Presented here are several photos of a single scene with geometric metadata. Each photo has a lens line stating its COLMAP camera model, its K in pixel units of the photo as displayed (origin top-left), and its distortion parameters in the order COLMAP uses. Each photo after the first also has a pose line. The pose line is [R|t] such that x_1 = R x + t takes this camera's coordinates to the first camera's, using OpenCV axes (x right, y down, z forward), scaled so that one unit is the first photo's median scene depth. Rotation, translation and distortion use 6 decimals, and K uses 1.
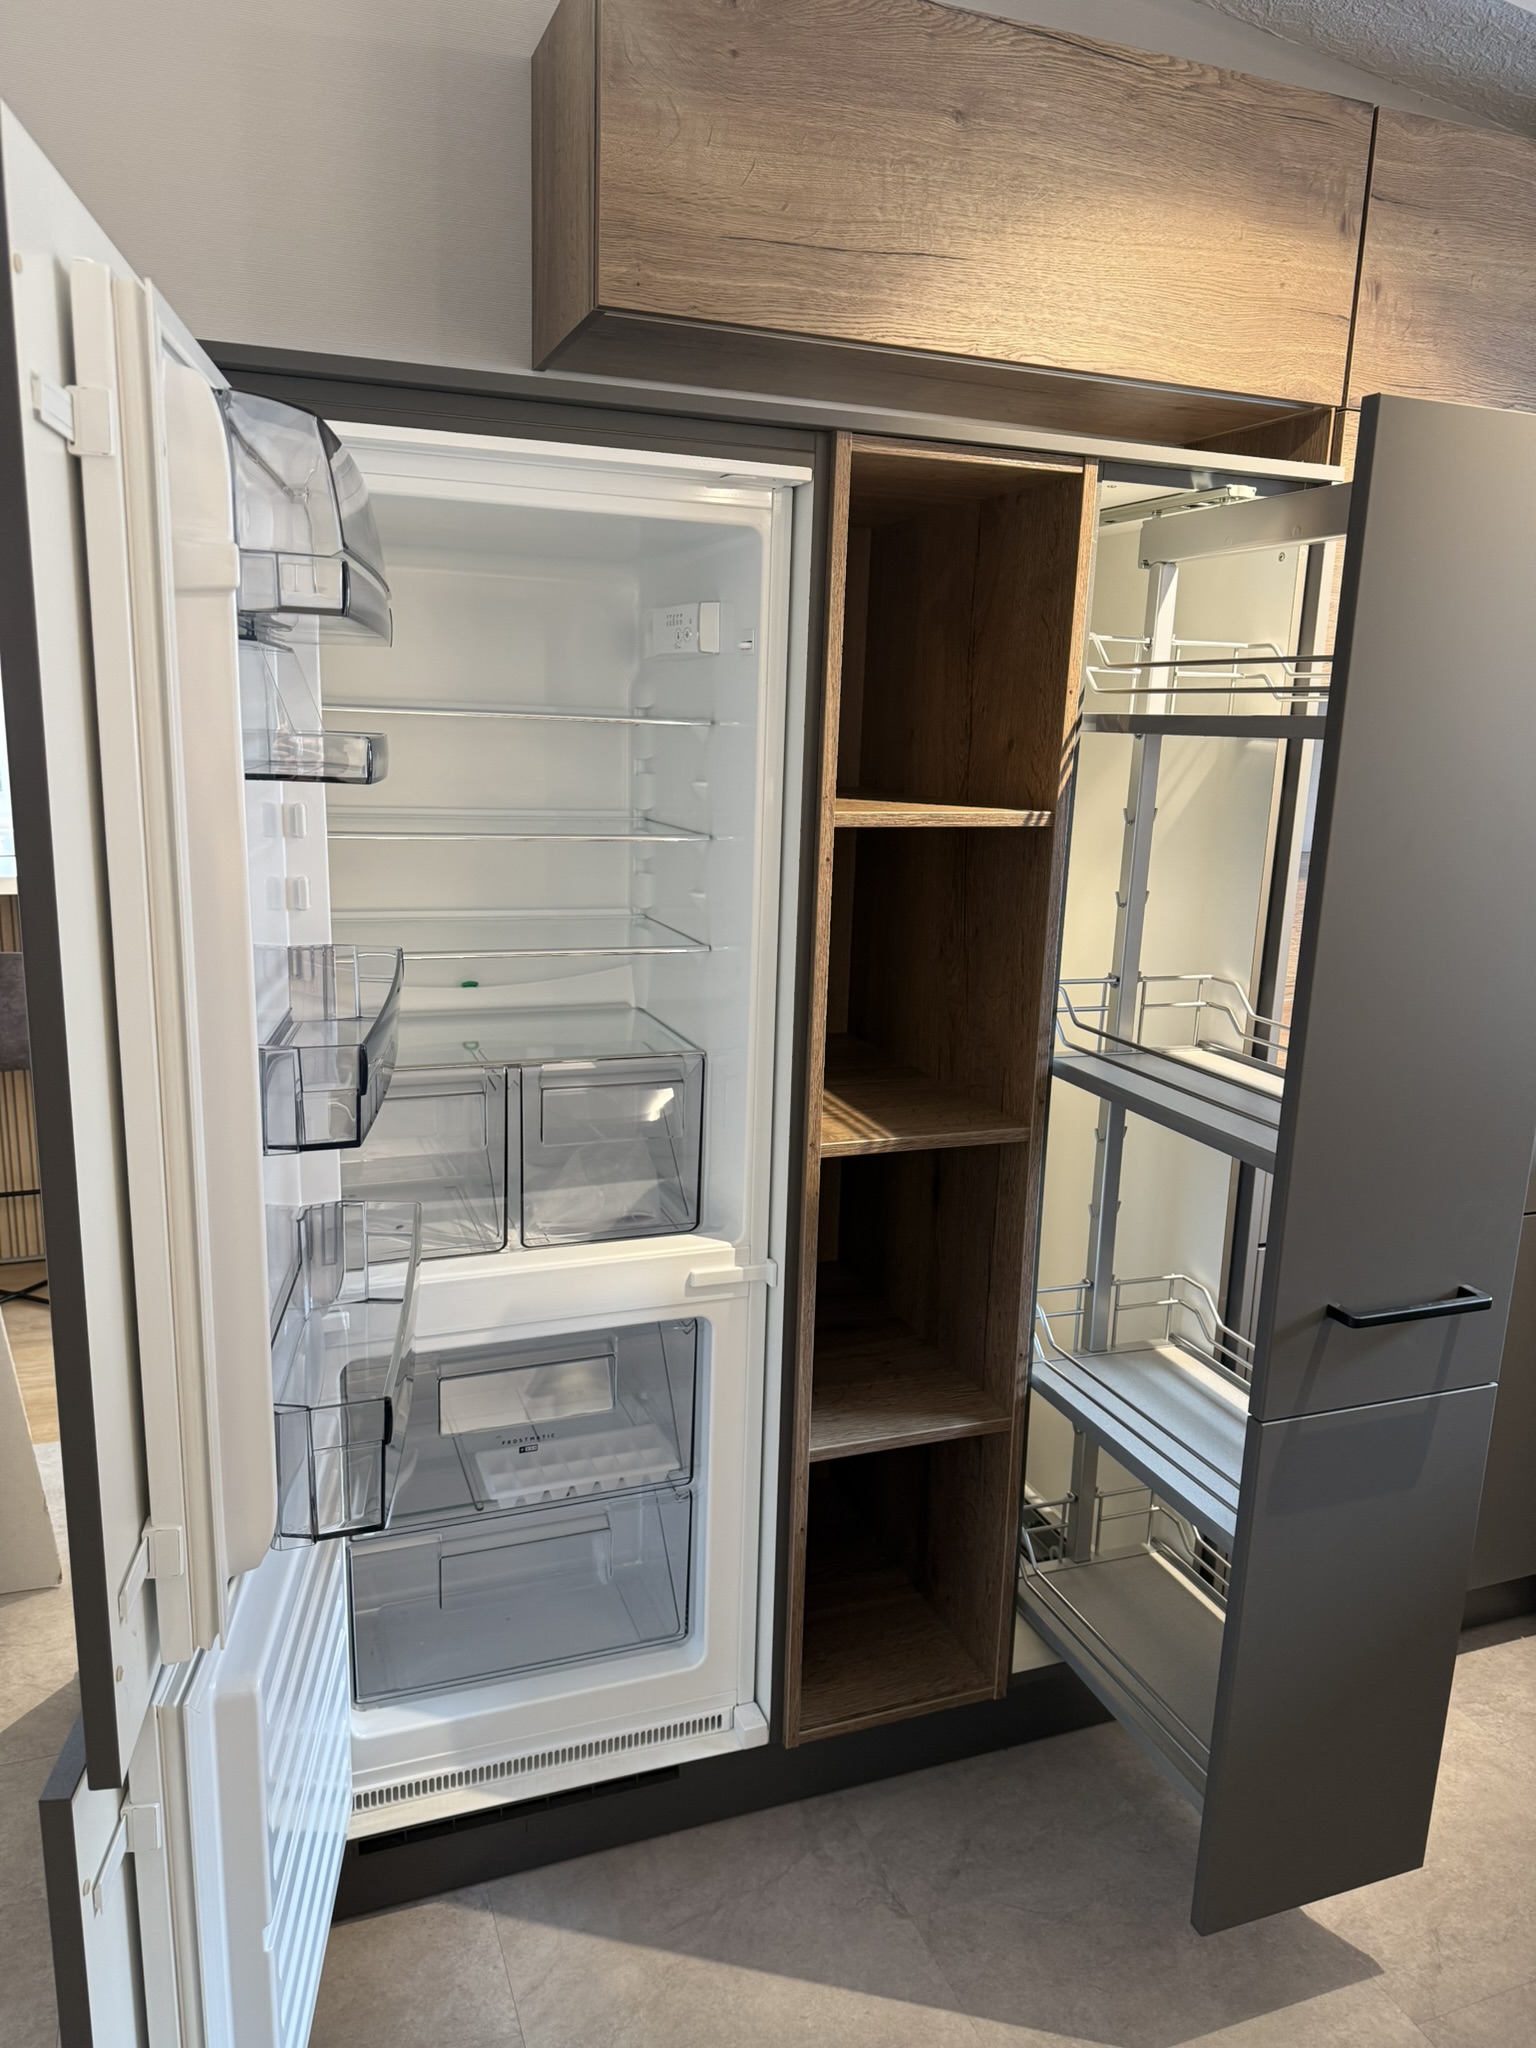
lens RADIAL K [[1444.6, 0, 747.0], [0, 1444.6, 1046.1], [0, 0, 1]] dist [0.082405, -0.102277]
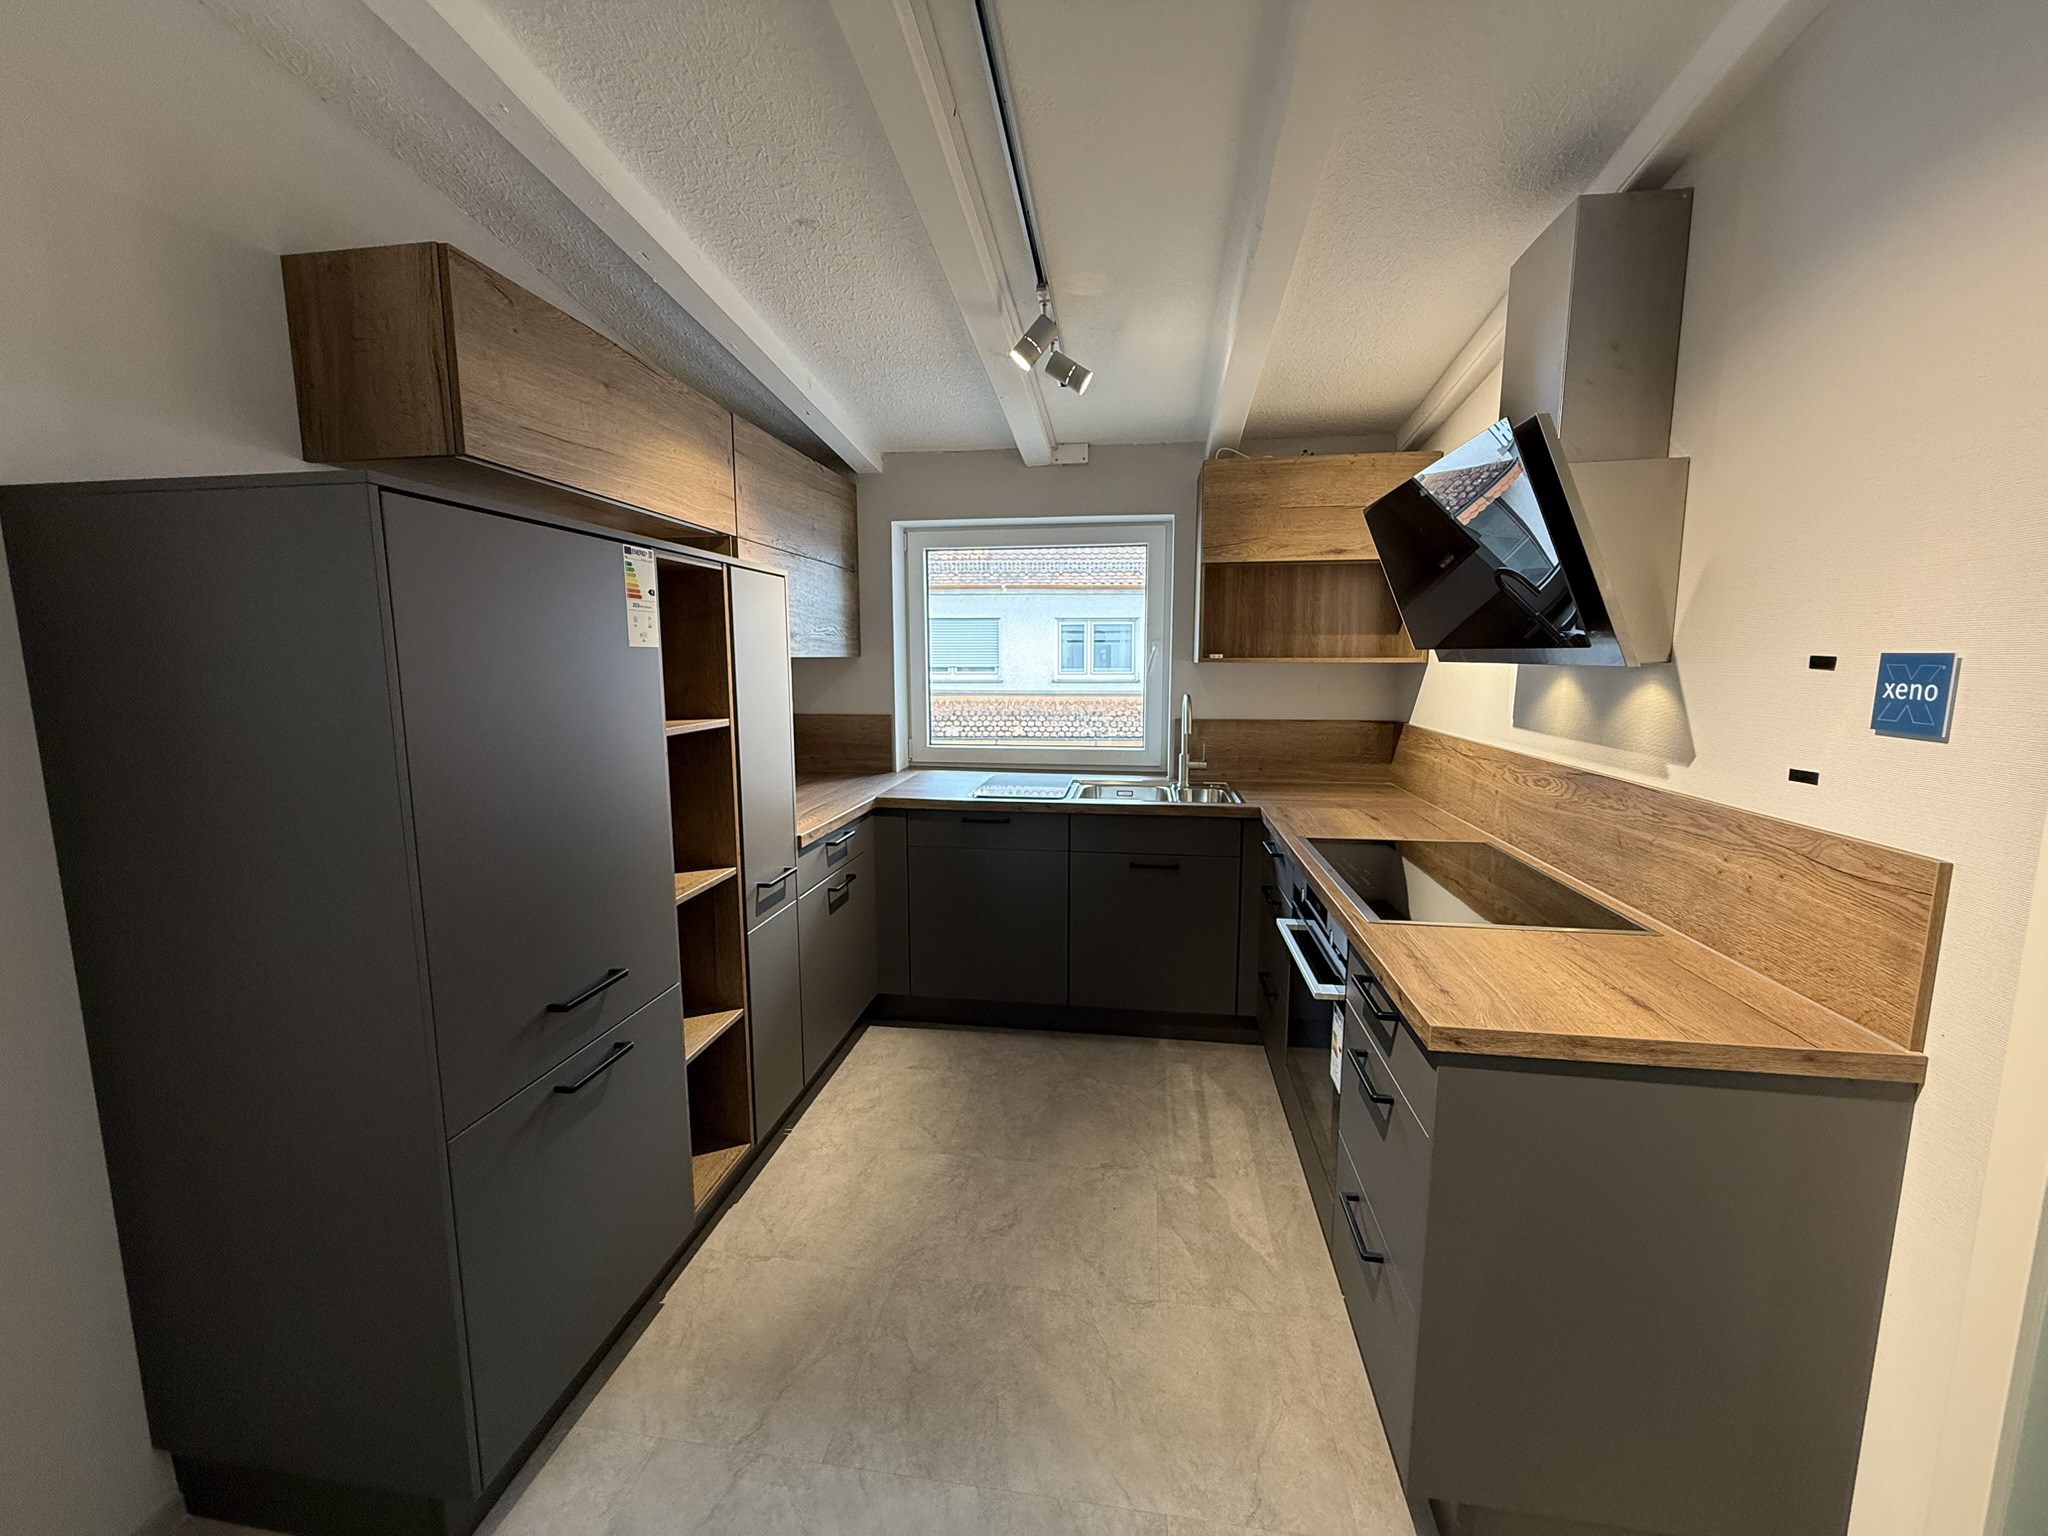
lens RADIAL K [[825.0, 0, 1024.0], [0, 825.0, 768.0], [0, 0, 1]] dist [0.011417, -0.000049]
pose [[0.486959, -0.147026, 0.860961, -0.629017], [0.203691, 0.977667, 0.051749, -0.063346], [-0.849342, 0.150170, 0.506031, 0.016835]]
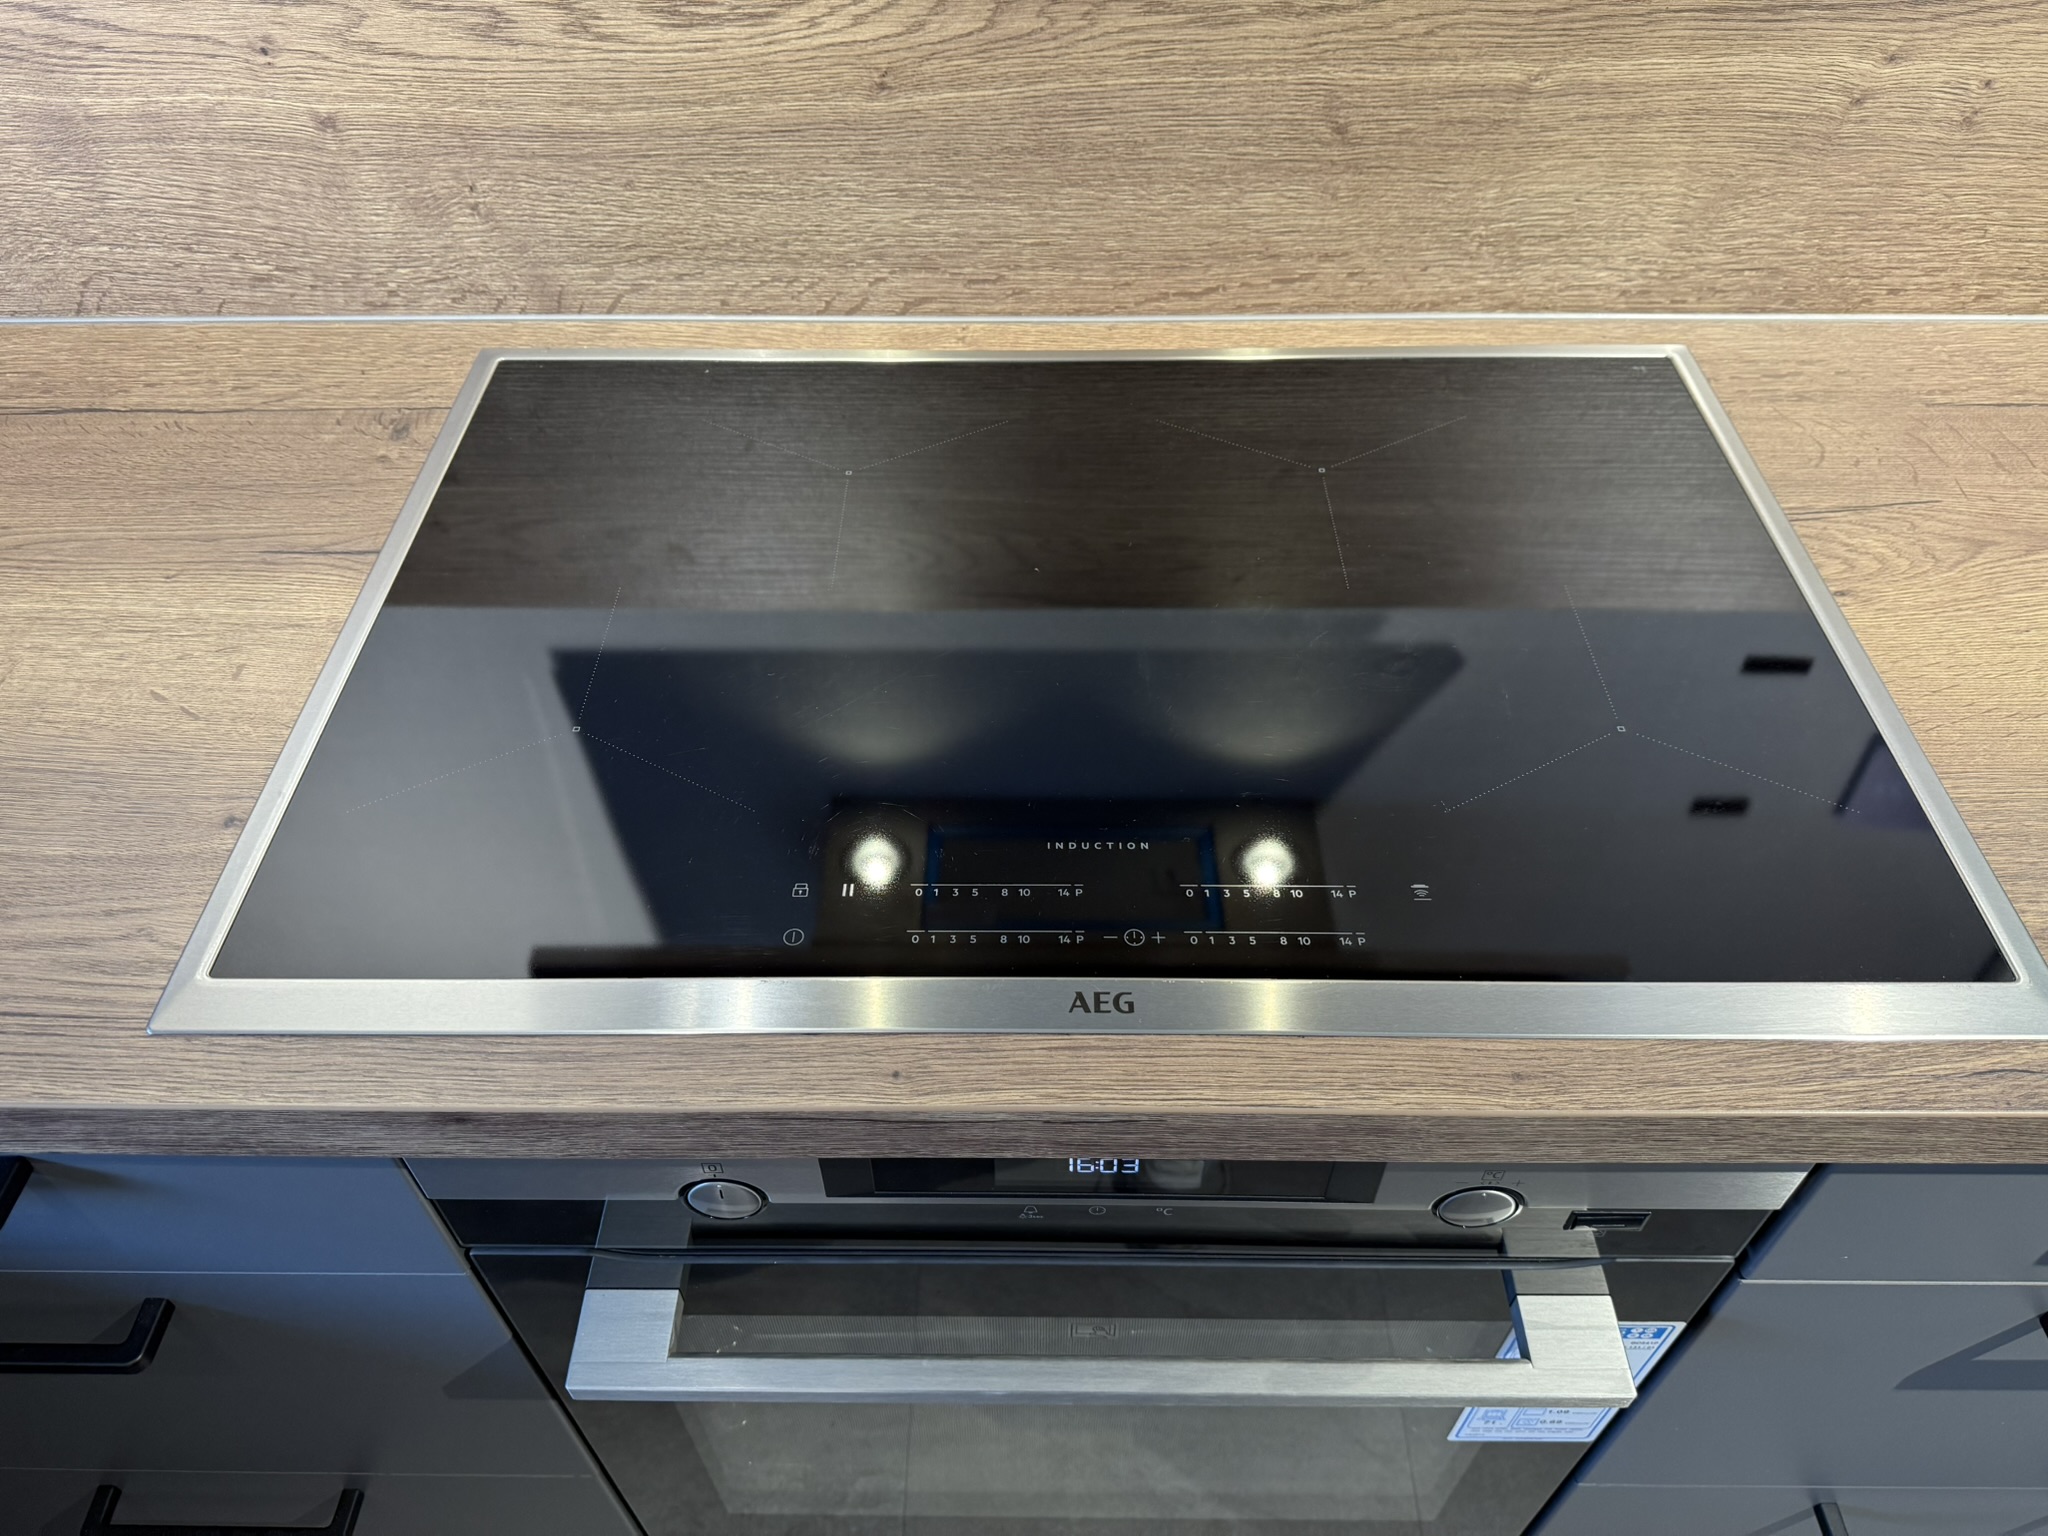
lens RADIAL K [[1472.3, 0, 1024.0], [0, 1472.3, 768.0], [0, 0, 1]] dist [-0.015656, -0.001118]
pose [[-0.931077, -0.280103, 0.233746, 0.541020], [0.058740, 0.517254, 0.853814, -0.099841], [-0.360062, 0.808697, -0.465150, 0.390937]]
